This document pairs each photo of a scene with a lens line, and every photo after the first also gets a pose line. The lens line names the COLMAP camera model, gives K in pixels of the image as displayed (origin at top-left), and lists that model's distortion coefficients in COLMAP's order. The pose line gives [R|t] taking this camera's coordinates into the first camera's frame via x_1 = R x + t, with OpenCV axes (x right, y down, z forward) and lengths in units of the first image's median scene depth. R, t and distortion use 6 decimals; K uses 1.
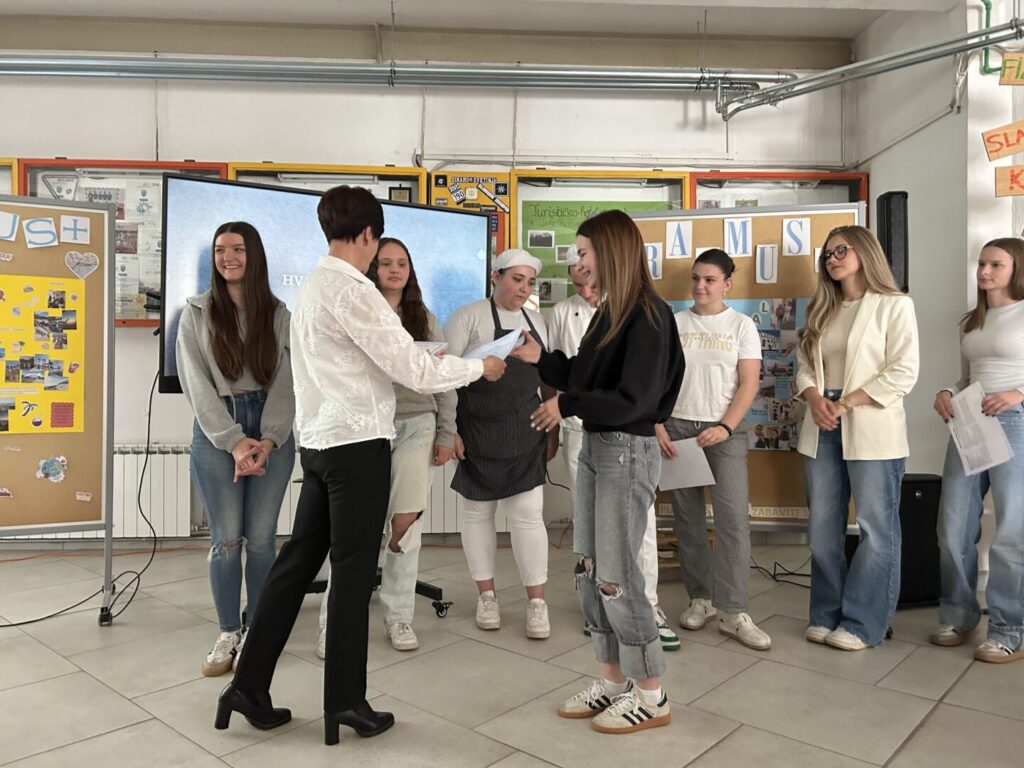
lens RADIAL K [[763.8, 0, 499.1], [0, 763.8, 379.4], [0, 0, 1]] dist [0.057671, -0.070047]
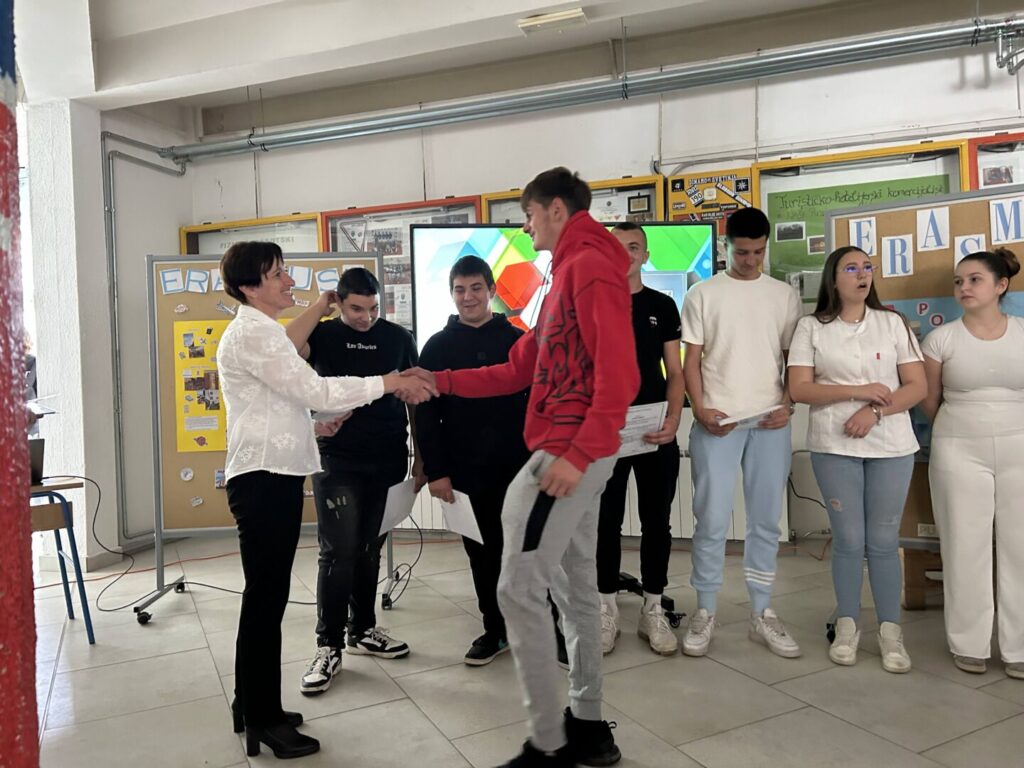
lens RADIAL K [[763.8, 0, 503.1], [0, 763.8, 376.3], [0, 0, 1]] dist [0.057671, -0.070047]
pose [[0.930326, -0.032828, -0.365263, 0.069129], [0.039012, 0.999193, 0.009561, -0.029572], [0.364654, -0.023145, 0.930855, -0.017186]]
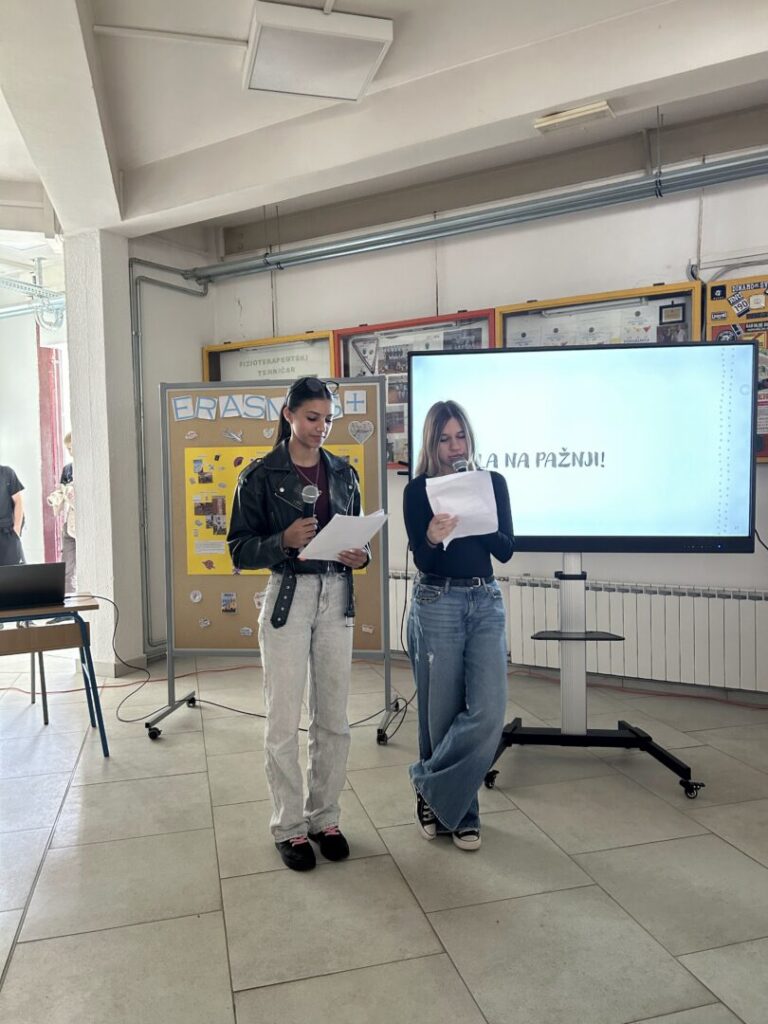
lens RADIAL K [[763.8, 0, 380.3], [0, 763.8, 507.2], [0, 0, 1]] dist [0.057671, -0.070047]
pose [[0.839101, 0.003215, -0.543966, 0.081435], [0.025822, 0.998620, 0.045734, -0.063040], [0.543362, -0.052422, 0.837860, 0.032286]]
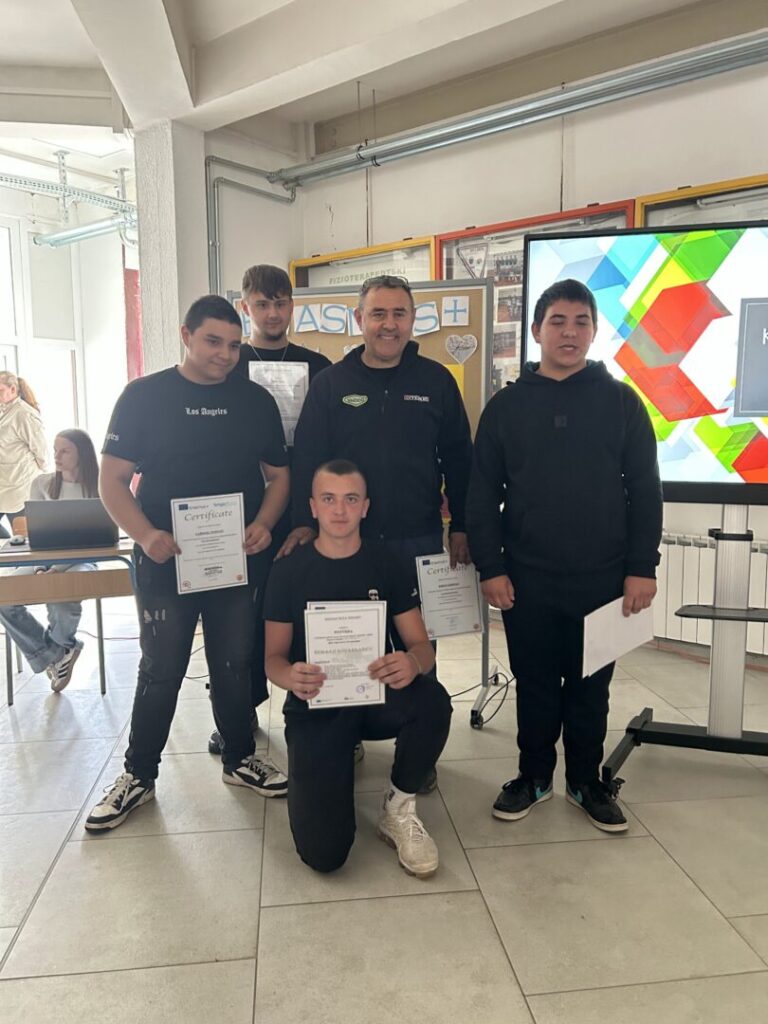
lens RADIAL K [[763.8, 0, 381.9], [0, 763.8, 504.0], [0, 0, 1]] dist [0.057671, -0.070047]
pose [[0.756695, 0.064771, -0.650552, 0.006477], [0.012077, 0.993526, 0.112965, -0.048379], [0.653657, -0.093337, 0.751013, 0.156096]]
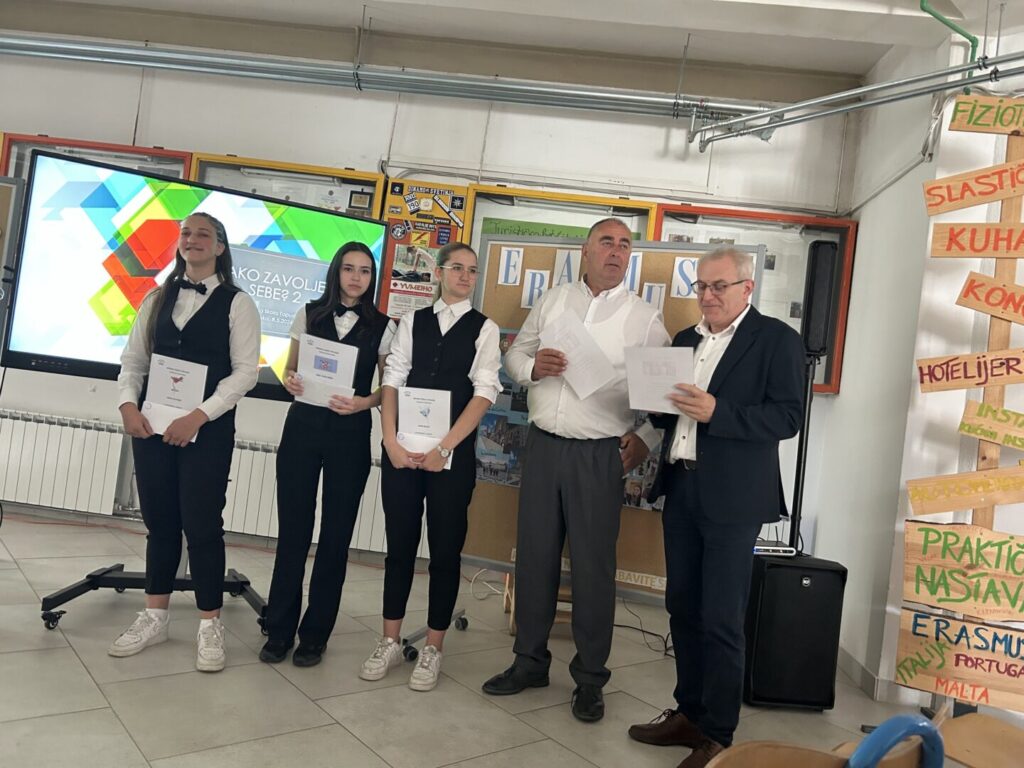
lens RADIAL K [[763.8, 0, 511.9], [0, 763.8, 377.6], [0, 0, 1]] dist [0.057671, -0.070047]
pose [[0.984680, 0.117795, -0.128567, 0.222557], [-0.121189, 0.992450, -0.018876, -0.018987], [0.125373, 0.034168, 0.991521, 0.056084]]
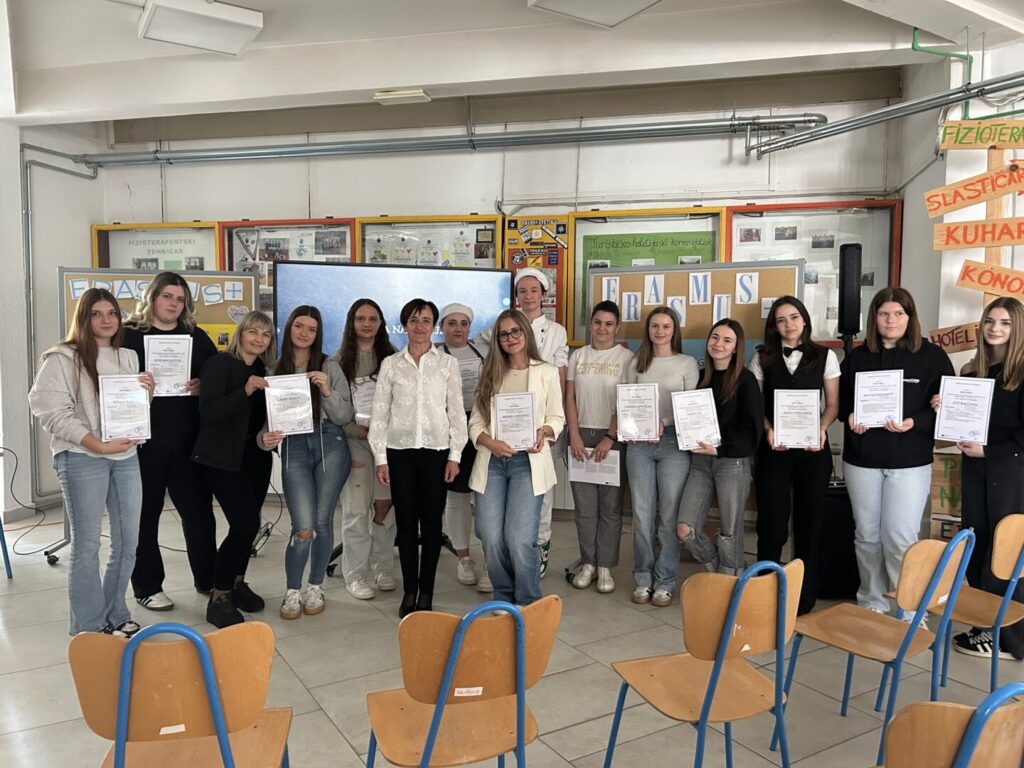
lens RADIAL K [[763.8, 0, 509.0], [0, 763.8, 386.0], [0, 0, 1]] dist [0.057671, -0.070047]
pose [[0.959196, 0.022140, -0.281875, 0.271362], [-0.003633, 0.997812, 0.066010, -0.081108], [0.282720, -0.062292, 0.957178, -0.195510]]
